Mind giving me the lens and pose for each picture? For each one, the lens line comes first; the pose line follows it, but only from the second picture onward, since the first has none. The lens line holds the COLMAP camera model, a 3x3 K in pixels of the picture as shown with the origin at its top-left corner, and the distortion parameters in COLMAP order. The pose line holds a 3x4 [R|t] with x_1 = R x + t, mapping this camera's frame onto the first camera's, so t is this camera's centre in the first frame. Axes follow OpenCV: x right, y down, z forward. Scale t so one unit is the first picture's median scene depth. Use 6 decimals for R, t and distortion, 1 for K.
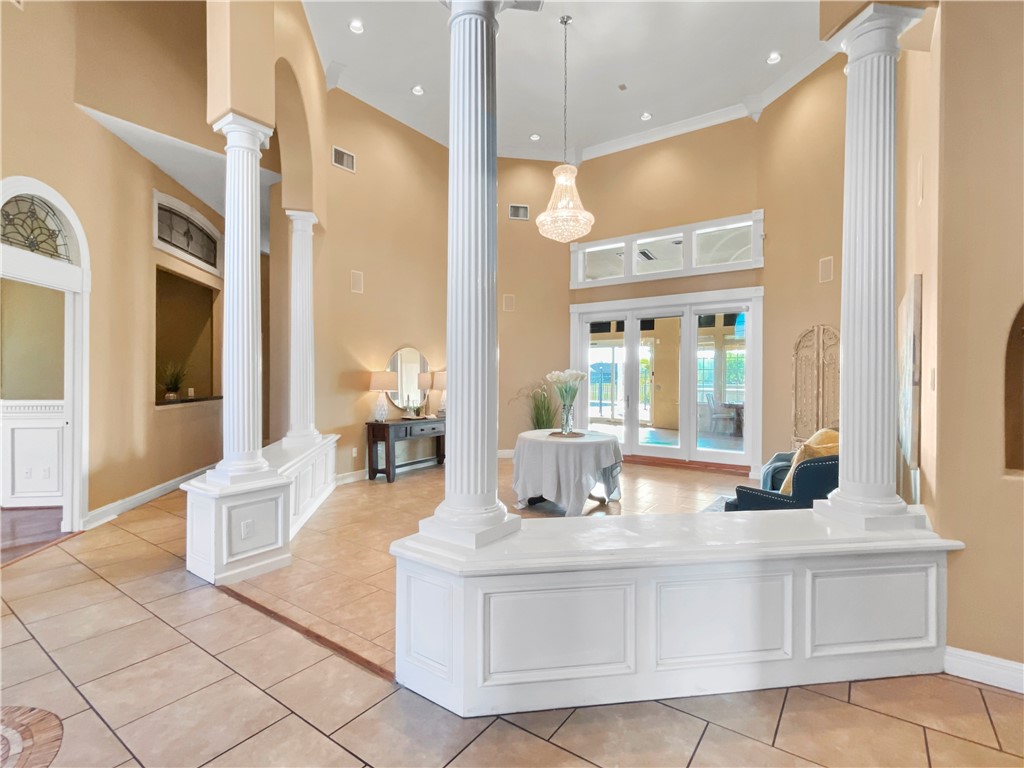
lens RADIAL K [[507.6, 0, 507.1], [0, 507.6, 379.9], [0, 0, 1]] dist [0.008383, -0.007238]
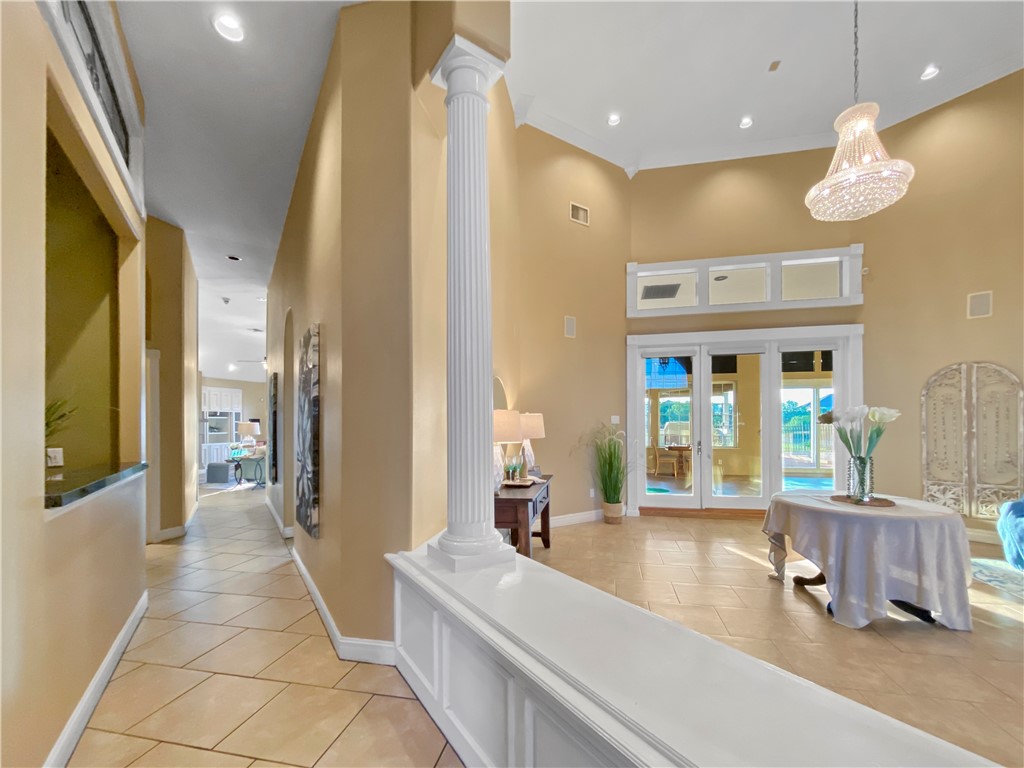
lens RADIAL K [[426.6, 0, 502.7], [0, 426.6, 427.7], [0, 0, 1]] dist [-0.000740, -0.001377]
pose [[0.915400, -0.011890, 0.402369, -0.441088], [0.010898, 0.999929, 0.004755, 0.000357], [-0.402397, 0.000032, 0.915465, 0.533930]]
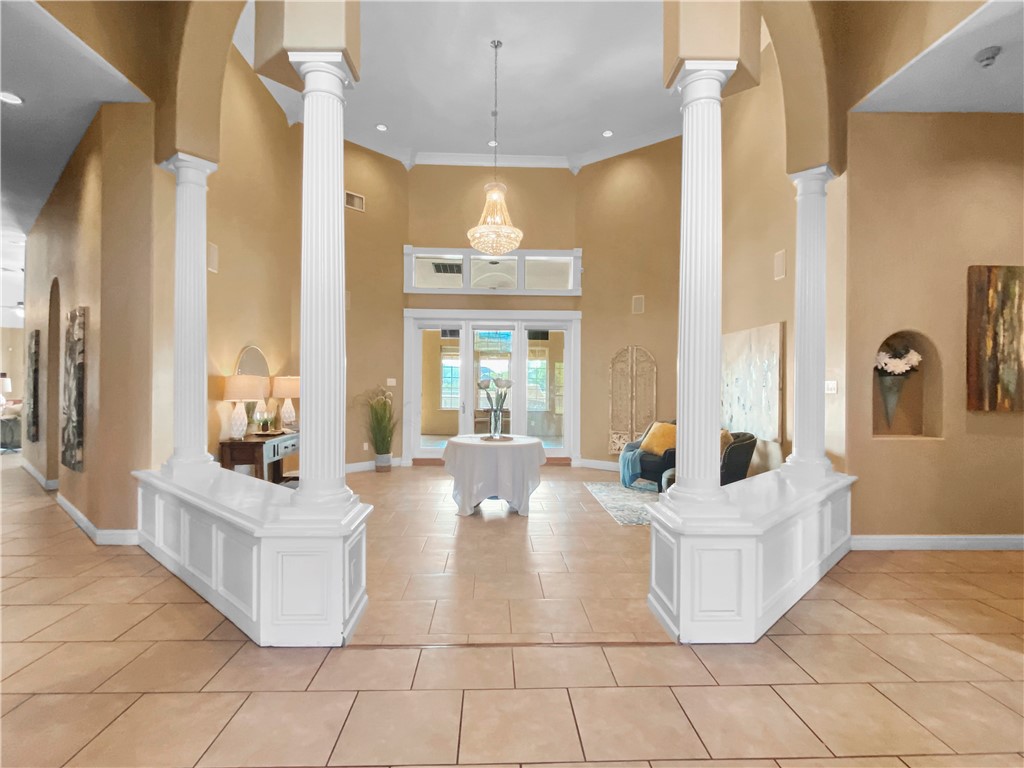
lens RADIAL K [[531.4, 0, 510.3], [0, 531.4, 390.9], [0, 0, 1]] dist [0.002634, -0.003122]
pose [[0.785105, -0.004958, 0.619343, -0.429136], [-0.002537, 0.999934, 0.011220, -0.003790], [-0.619357, -0.010380, 0.785041, 0.090748]]
